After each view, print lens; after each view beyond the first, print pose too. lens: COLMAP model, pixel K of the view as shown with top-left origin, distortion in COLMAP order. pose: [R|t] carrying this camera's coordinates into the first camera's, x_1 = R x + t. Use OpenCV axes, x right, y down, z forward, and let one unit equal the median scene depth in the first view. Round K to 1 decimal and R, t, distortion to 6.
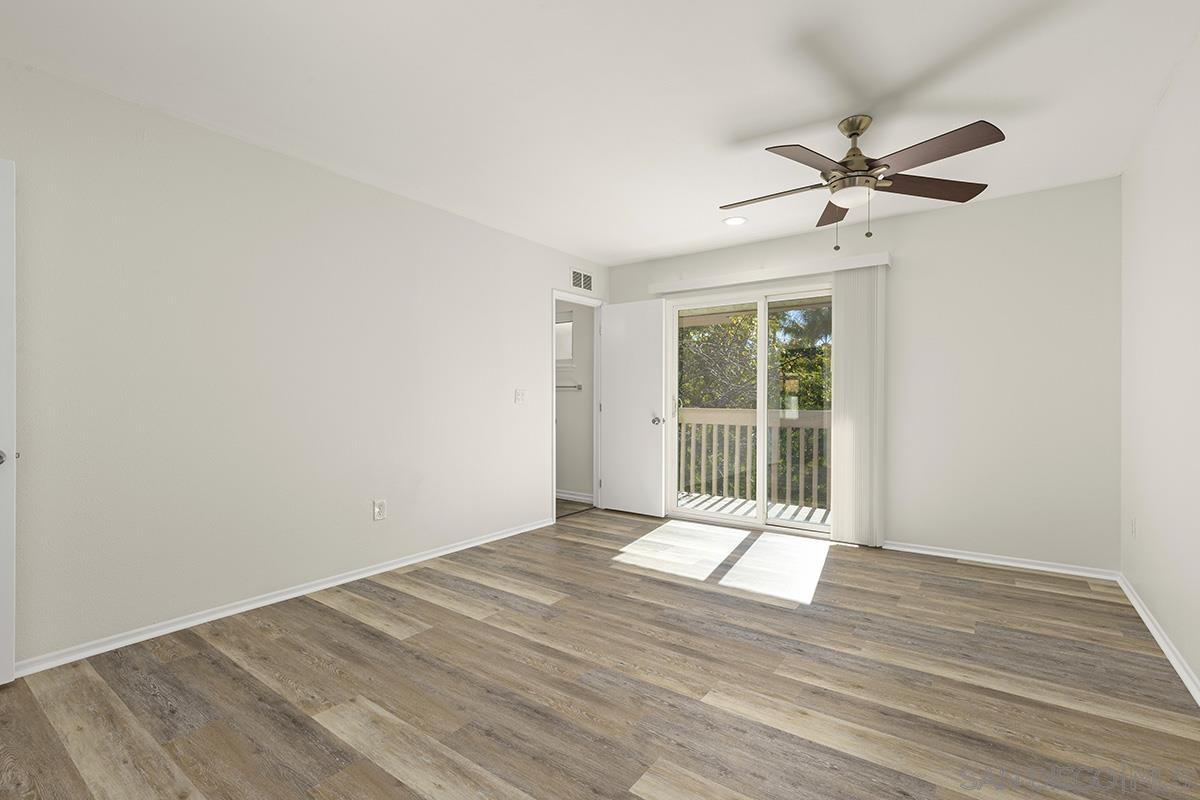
lens RADIAL K [[540.0, 0, 600.5], [0, 540.0, 397.9], [0, 0, 1]] dist [0.009007, -0.002286]
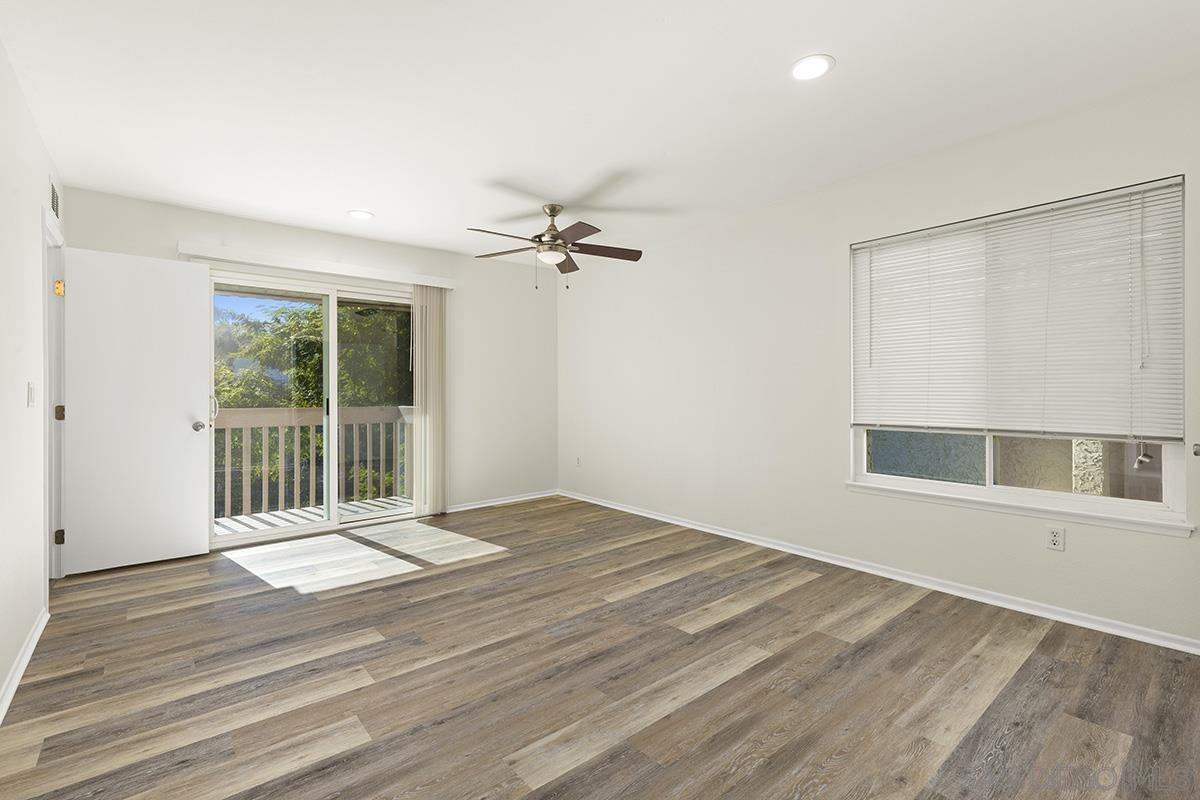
lens RADIAL K [[540.0, 0, 616.1], [0, 540.0, 394.9], [0, 0, 1]] dist [0.009007, -0.002286]
pose [[0.224848, -0.006510, 0.974372, -0.875676], [0.007835, 0.999957, 0.004873, -0.001732], [-0.974362, 0.006538, 0.224890, 0.473013]]
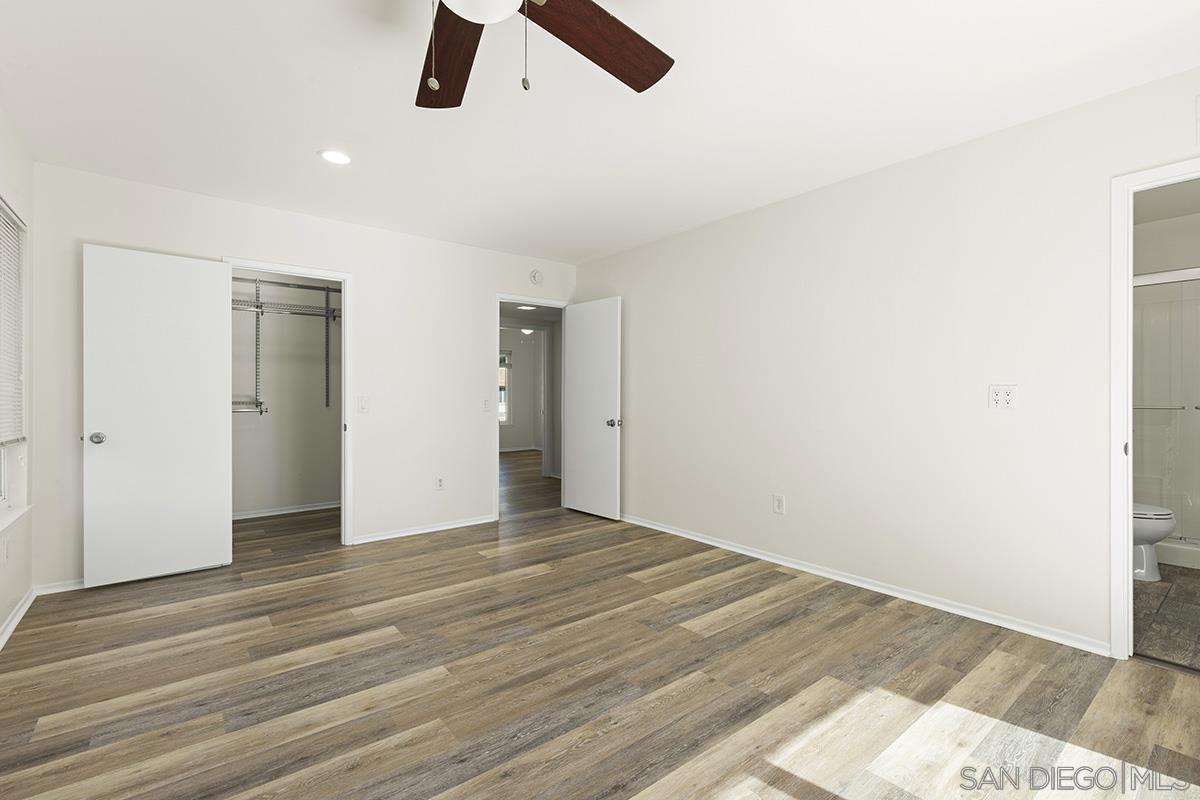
lens RADIAL K [[540.0, 0, 607.8], [0, 540.0, 396.6], [0, 0, 1]] dist [0.009007, -0.002286]
pose [[-0.262997, 0.001415, -0.964796, 0.854518], [0.000143, 0.999999, 0.001428, -0.004644], [0.964797, 0.000238, -0.262997, 1.174429]]
